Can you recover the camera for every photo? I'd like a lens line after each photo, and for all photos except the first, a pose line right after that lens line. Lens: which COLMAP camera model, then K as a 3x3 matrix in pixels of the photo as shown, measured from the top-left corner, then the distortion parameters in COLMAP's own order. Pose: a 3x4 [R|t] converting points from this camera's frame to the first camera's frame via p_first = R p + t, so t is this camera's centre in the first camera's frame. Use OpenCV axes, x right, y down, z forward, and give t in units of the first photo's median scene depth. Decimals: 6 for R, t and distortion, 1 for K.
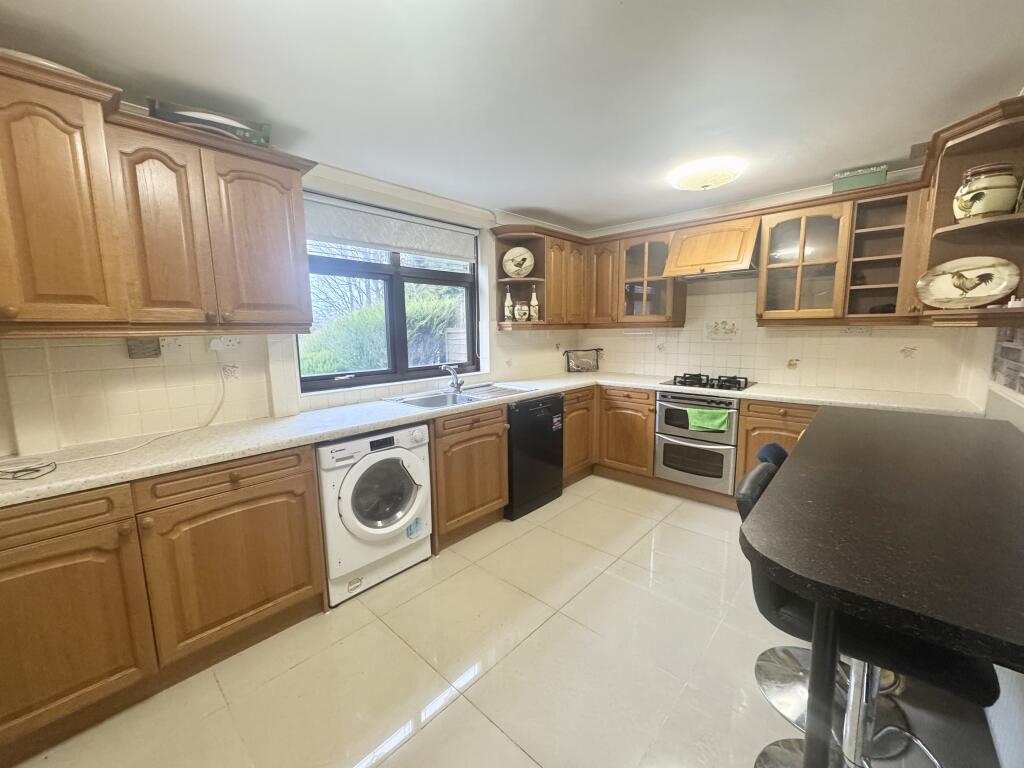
lens RADIAL K [[406.5, 0, 512.0], [0, 406.5, 384.0], [0, 0, 1]] dist [-0.003267, 0.000101]
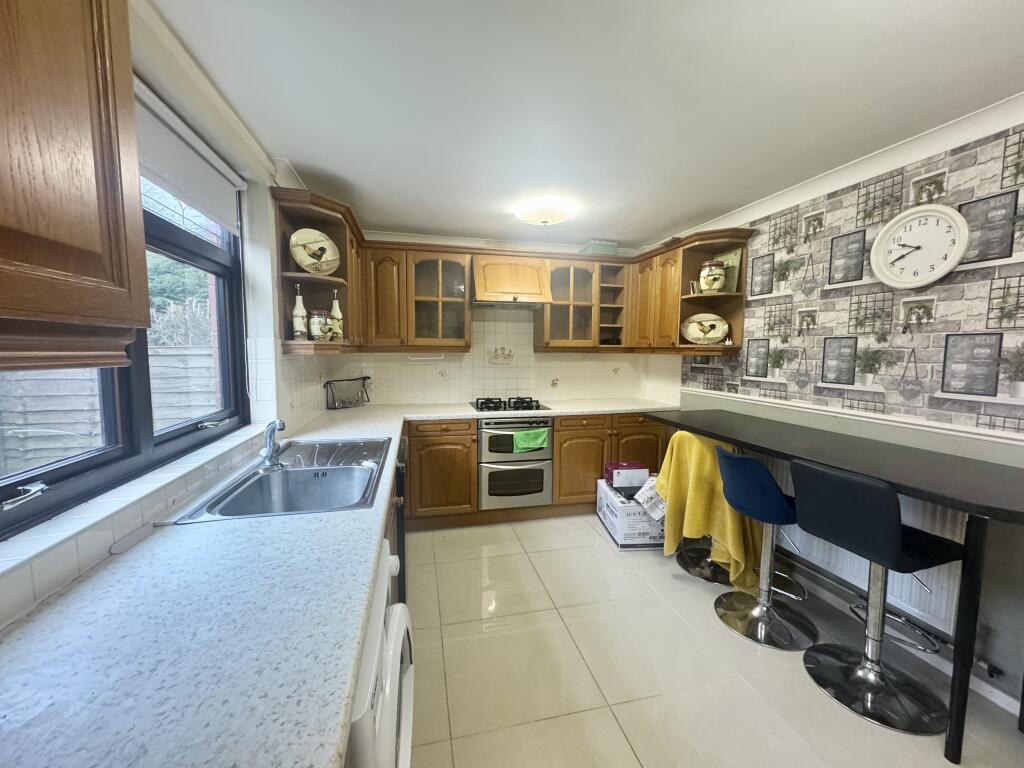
lens RADIAL K [[406.5, 0, 512.0], [0, 406.5, 384.0], [0, 0, 1]] dist [-0.003267, 0.000101]
pose [[0.557229, -0.053678, 0.828622, -0.393162], [0.099705, 0.995014, -0.002593, -0.056085], [-0.824351, 0.084063, 0.559802, 0.415046]]
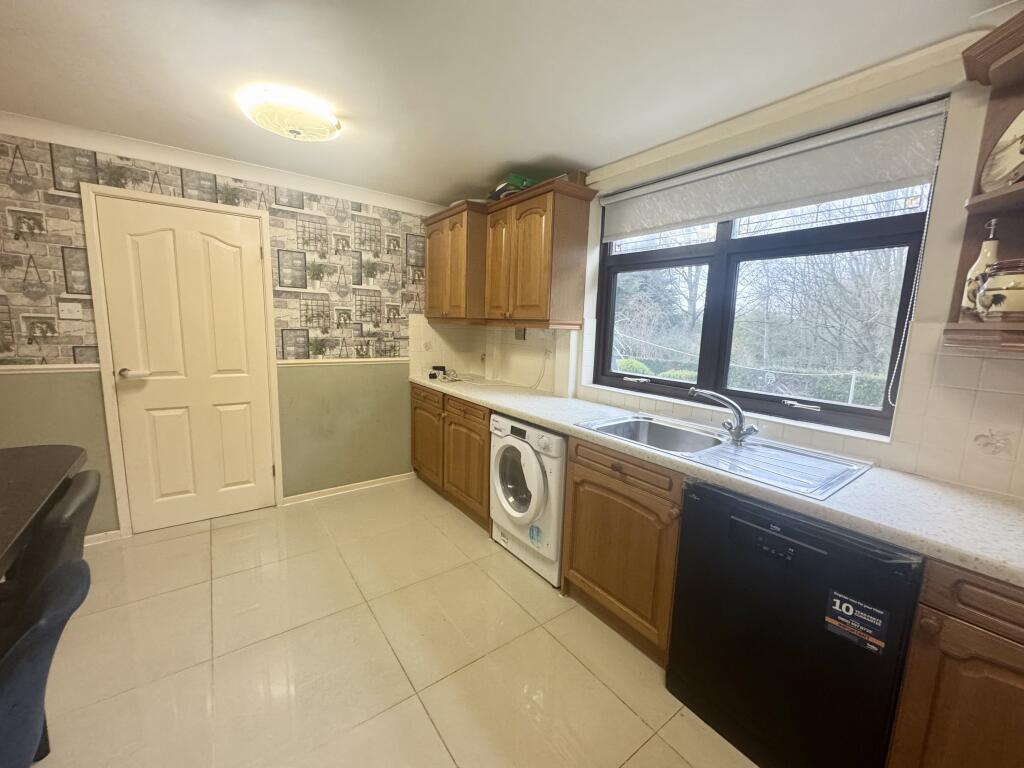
lens RADIAL K [[406.5, 0, 512.0], [0, 406.5, 384.0], [0, 0, 1]] dist [-0.003267, 0.000101]
pose [[-0.186292, 0.152583, -0.970574, 0.463783], [-0.162997, 0.969378, 0.183681, -0.112168], [0.968879, 0.192419, -0.155717, 0.745700]]
